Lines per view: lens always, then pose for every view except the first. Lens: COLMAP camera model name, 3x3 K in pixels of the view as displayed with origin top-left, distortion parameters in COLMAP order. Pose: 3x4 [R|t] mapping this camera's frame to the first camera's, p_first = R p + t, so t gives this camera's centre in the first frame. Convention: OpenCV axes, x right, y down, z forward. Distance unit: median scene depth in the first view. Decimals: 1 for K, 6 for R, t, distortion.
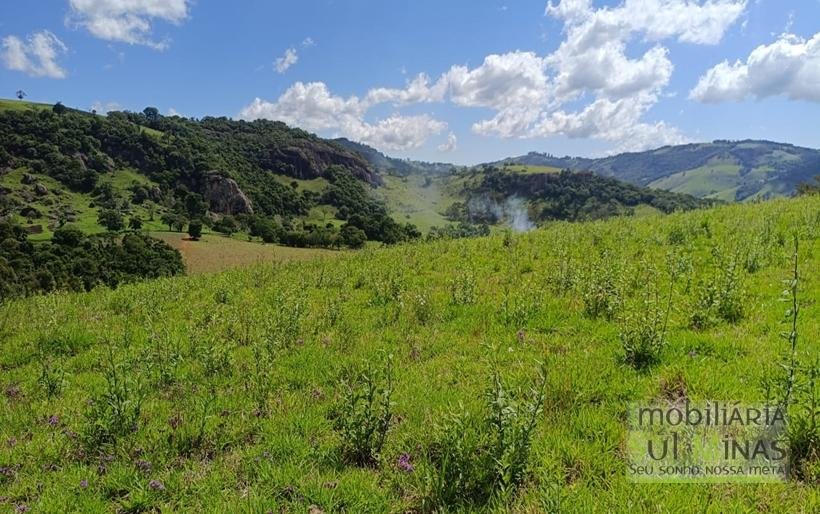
lens RADIAL K [[629.5, 0, 405.8], [0, 629.5, 250.9], [0, 0, 1]] dist [0.045931, -0.081802]
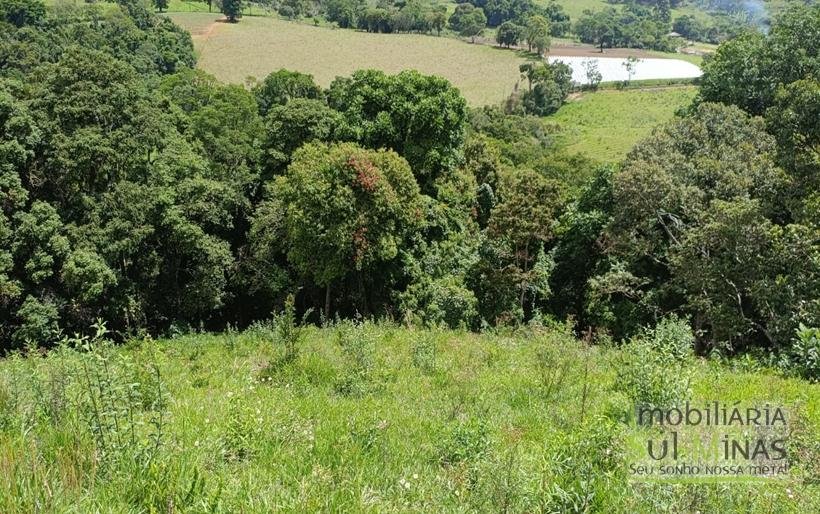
lens RADIAL K [[629.5, 0, 407.1], [0, 629.5, 236.6], [0, 0, 1]] dist [0.045931, -0.081802]
pose [[0.976348, 0.051568, -0.209967, 0.008986], [0.007084, 0.962989, 0.269447, 0.017595], [0.216091, -0.264562, 0.939847, 0.236122]]
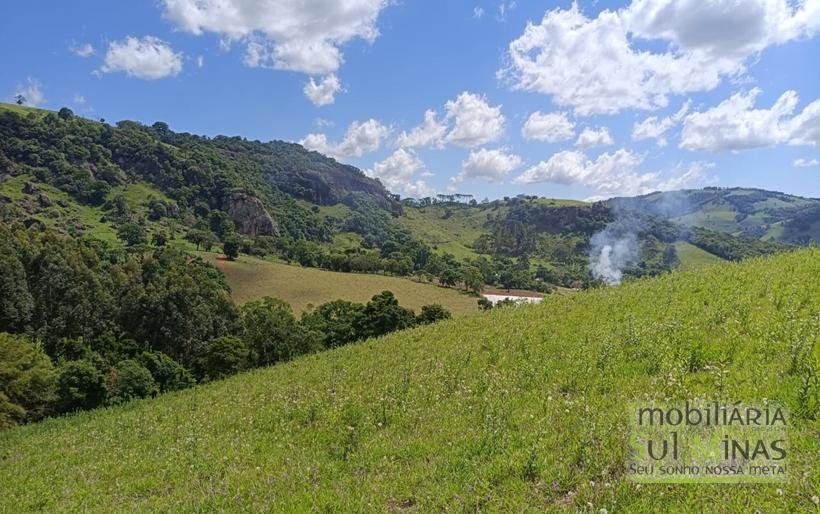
lens RADIAL K [[629.5, 0, 414.4], [0, 629.5, 261.6], [0, 0, 1]] dist [0.045931, -0.081802]
pose [[0.998701, 0.023841, 0.045040, -0.088694], [-0.021639, 0.998576, -0.048758, 0.015720], [-0.046139, 0.047720, 0.997795, 0.093774]]
